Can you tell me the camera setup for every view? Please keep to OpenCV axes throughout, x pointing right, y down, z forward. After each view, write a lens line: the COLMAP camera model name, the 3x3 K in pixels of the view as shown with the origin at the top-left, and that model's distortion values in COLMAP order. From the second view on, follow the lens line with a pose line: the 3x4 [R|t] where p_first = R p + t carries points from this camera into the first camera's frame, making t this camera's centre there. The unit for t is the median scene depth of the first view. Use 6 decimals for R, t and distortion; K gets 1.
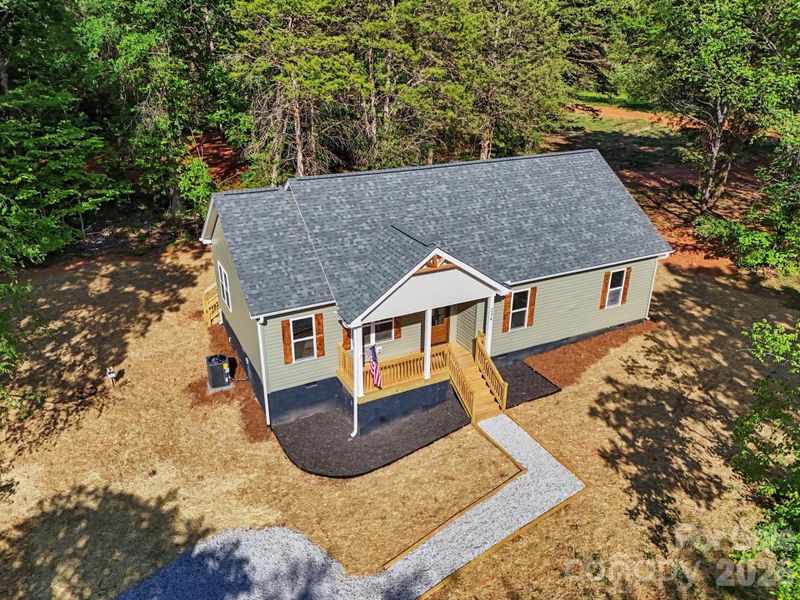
lens RADIAL K [[593.1, 0, 400.4], [0, 593.1, 300.3], [0, 0, 1]] dist [0.013072, -0.001708]
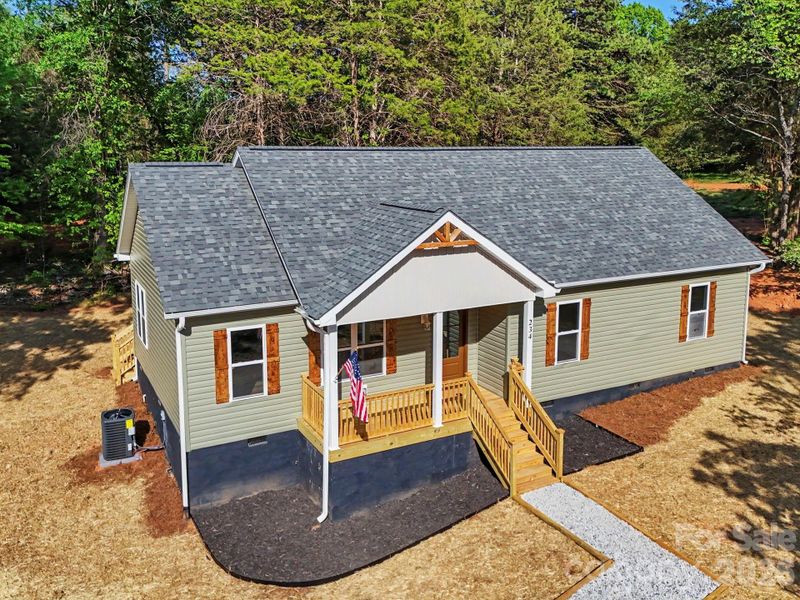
lens RADIAL K [[654.3, 0, 399.5], [0, 654.3, 298.8], [0, 0, 1]] dist [-0.002187, 0.015619]
pose [[0.999762, -0.009161, 0.019825, -0.009111], [0.014193, 0.962479, -0.270986, 0.183327], [-0.016598, 0.271203, 0.962379, 0.269252]]
